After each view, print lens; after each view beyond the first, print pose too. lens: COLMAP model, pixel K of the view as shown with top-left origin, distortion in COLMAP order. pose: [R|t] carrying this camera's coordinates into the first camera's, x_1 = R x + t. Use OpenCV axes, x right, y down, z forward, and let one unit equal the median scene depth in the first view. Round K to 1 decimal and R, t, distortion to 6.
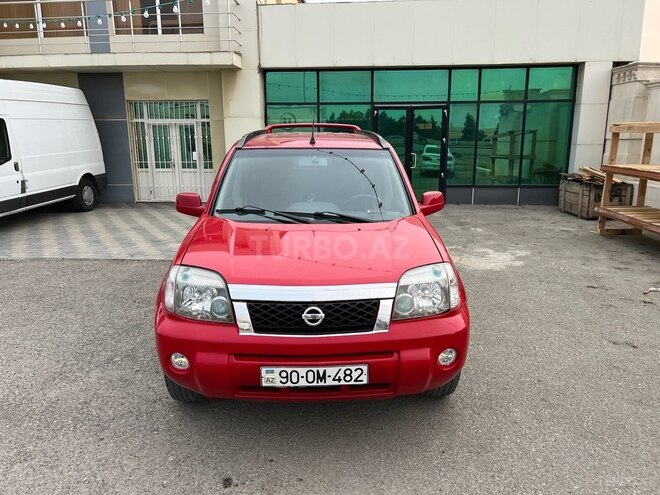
lens RADIAL K [[494.8, 0, 328.4], [0, 494.8, 250.0], [0, 0, 1]] dist [0.051603, -0.053284]
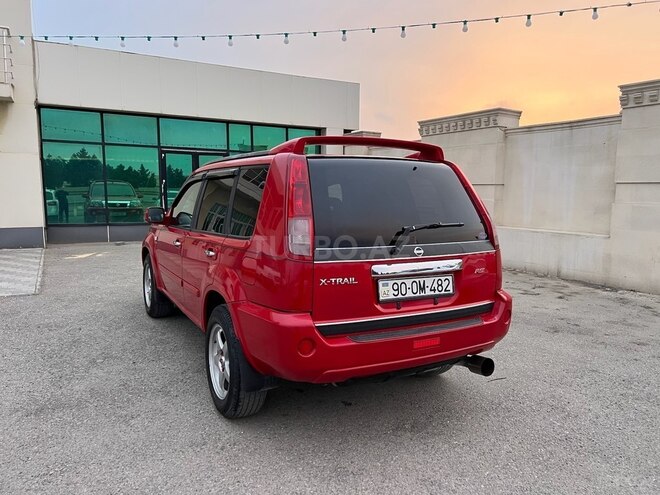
lens RADIAL K [[494.8, 0, 331.5], [0, 494.8, 251.4], [0, 0, 1]] dist [0.051603, -0.053284]
pose [[0.836094, -0.053743, 0.545947, -0.309100], [0.106103, 0.992240, -0.064816, 0.056628], [-0.538227, 0.112118, 0.835309, -0.108706]]
